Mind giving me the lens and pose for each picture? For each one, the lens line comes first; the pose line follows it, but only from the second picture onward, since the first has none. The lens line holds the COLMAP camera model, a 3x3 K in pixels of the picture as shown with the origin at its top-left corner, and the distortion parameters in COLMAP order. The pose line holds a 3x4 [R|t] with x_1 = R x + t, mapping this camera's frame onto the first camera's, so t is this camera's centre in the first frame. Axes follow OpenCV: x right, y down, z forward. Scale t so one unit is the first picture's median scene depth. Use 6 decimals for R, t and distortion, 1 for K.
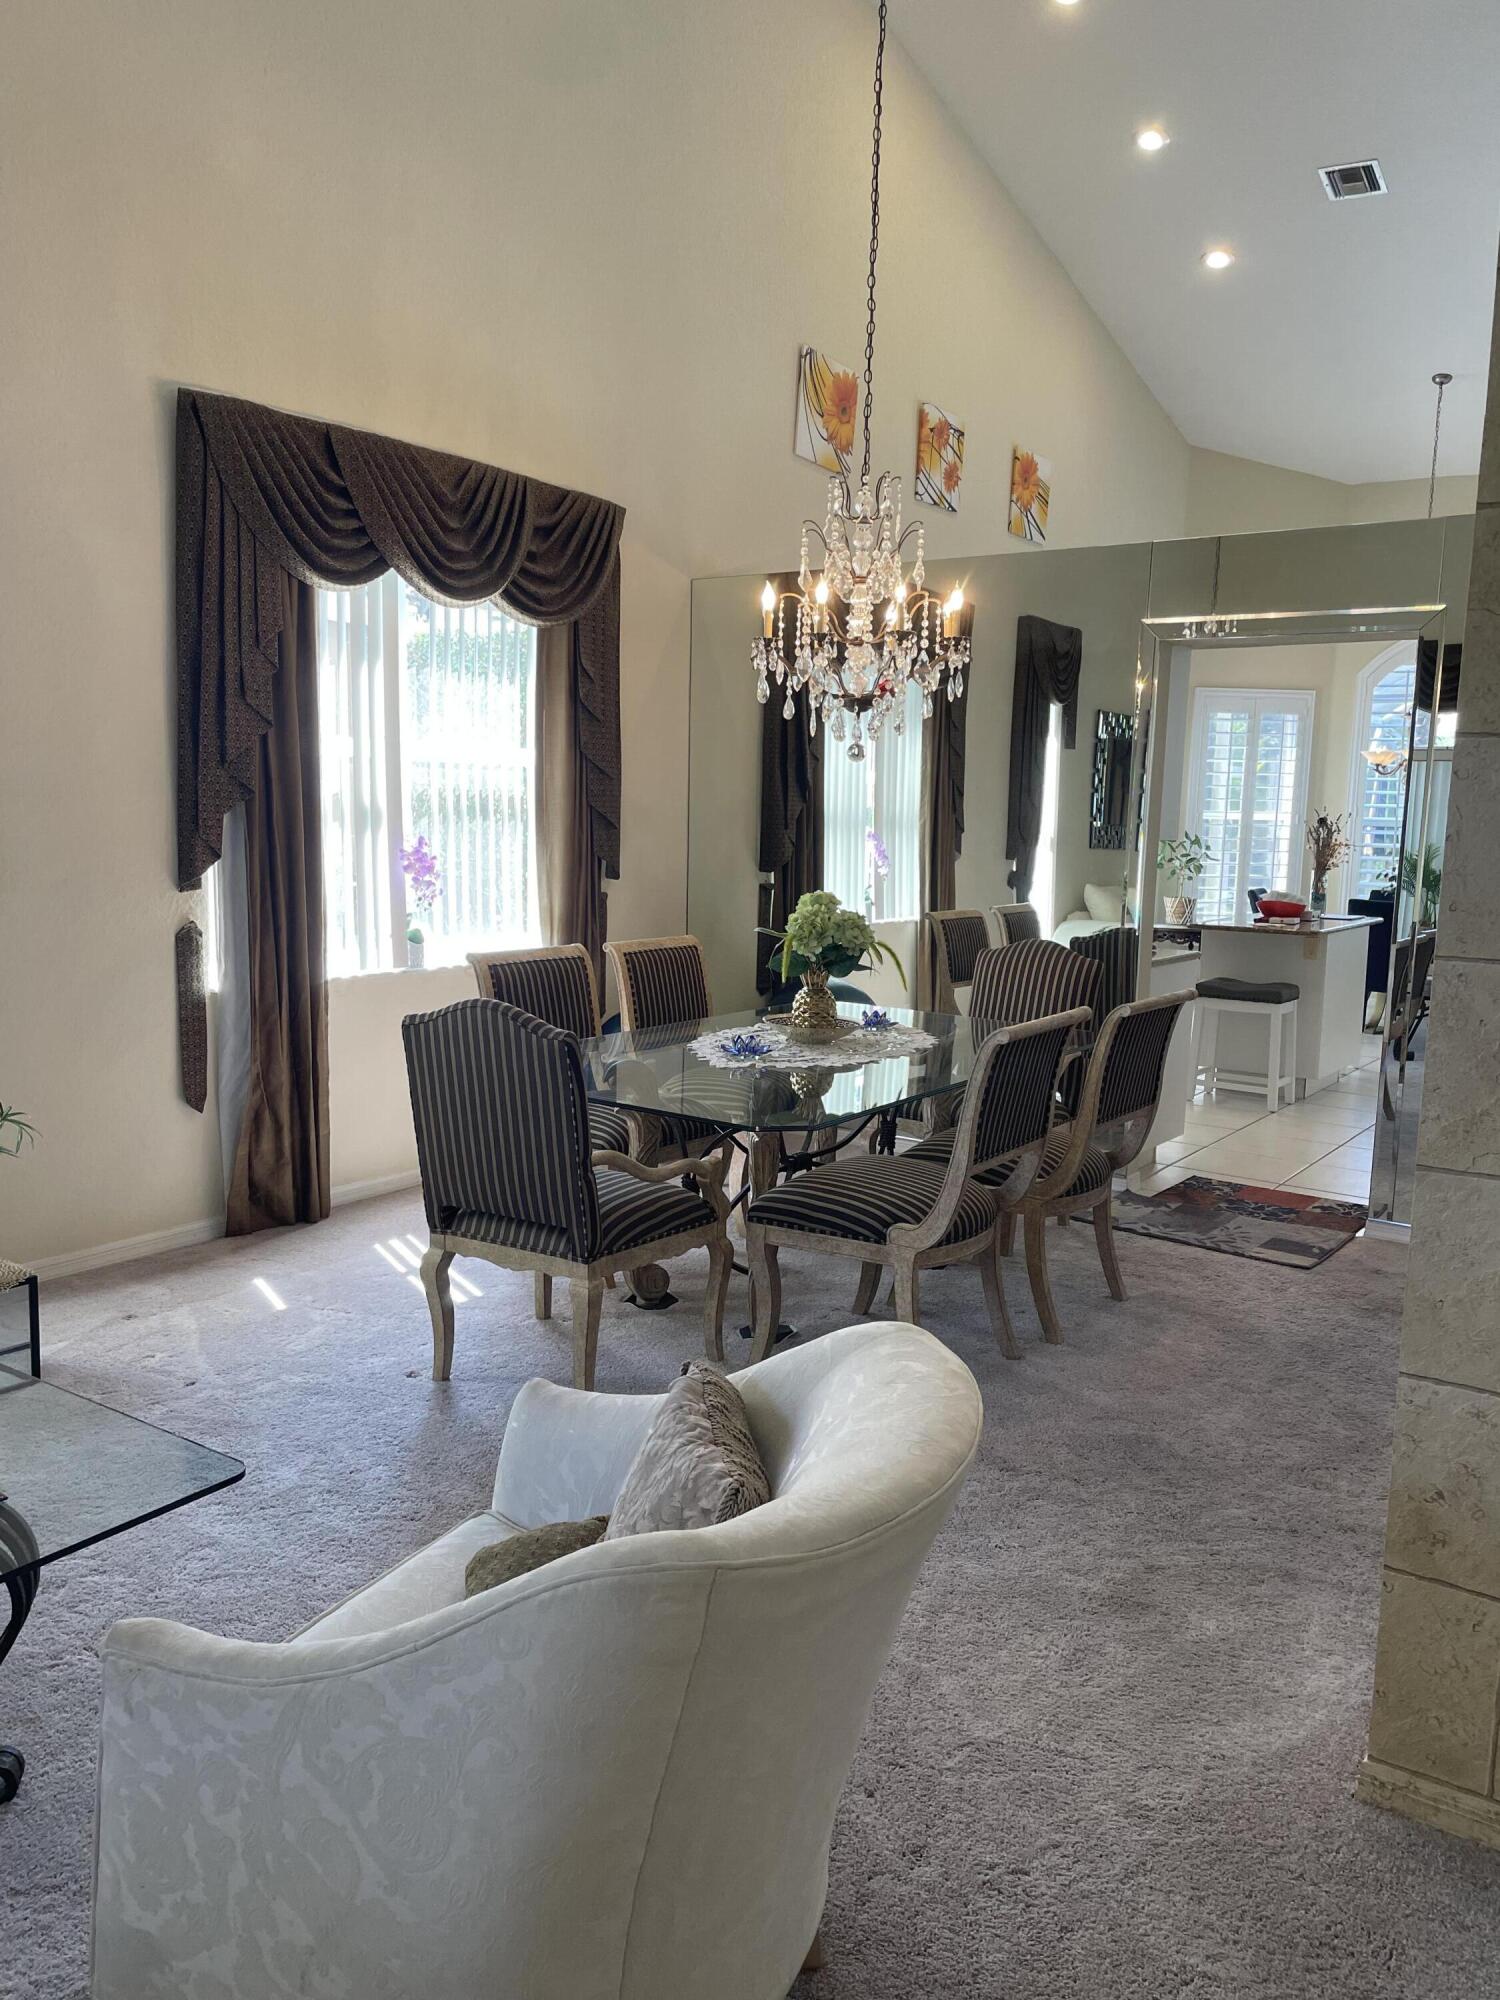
lens RADIAL K [[1510.4, 0, 741.5], [0, 1510.4, 1006.4], [0, 0, 1]] dist [0.074752, -0.110193]
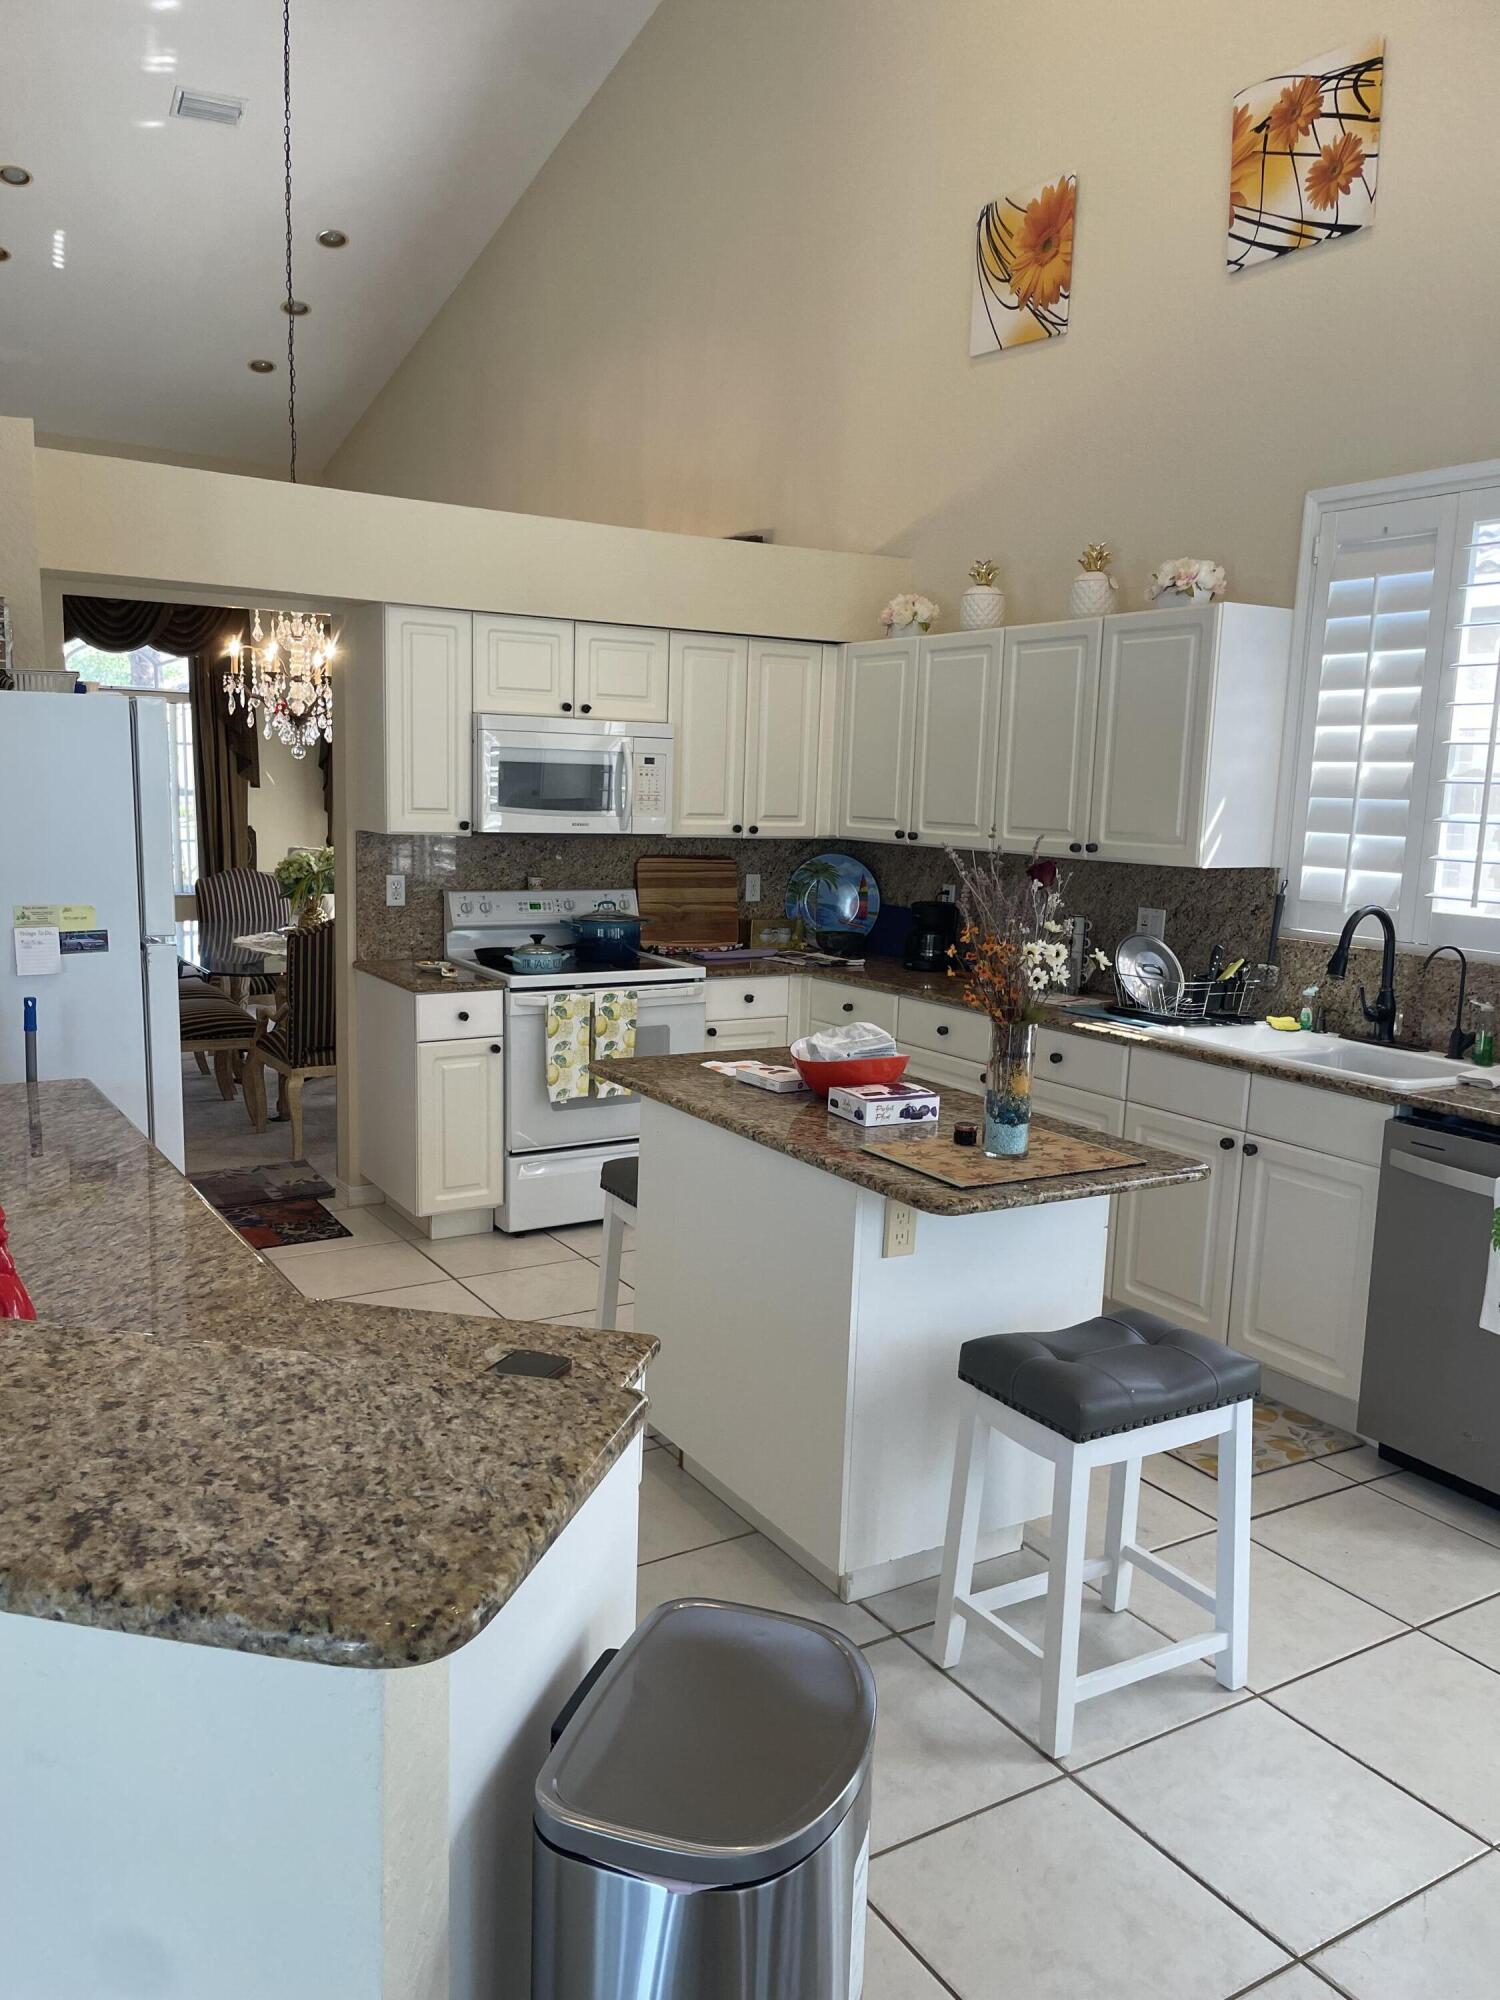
lens RADIAL K [[1510.4, 0, 741.5], [0, 1510.4, 1006.4], [0, 0, 1]] dist [0.074752, -0.110193]
pose [[-0.387935, 0.109932, -0.915107, 0.722485], [-0.166913, 0.968066, 0.187053, -0.150144], [0.906447, 0.225308, -0.357197, 1.100819]]
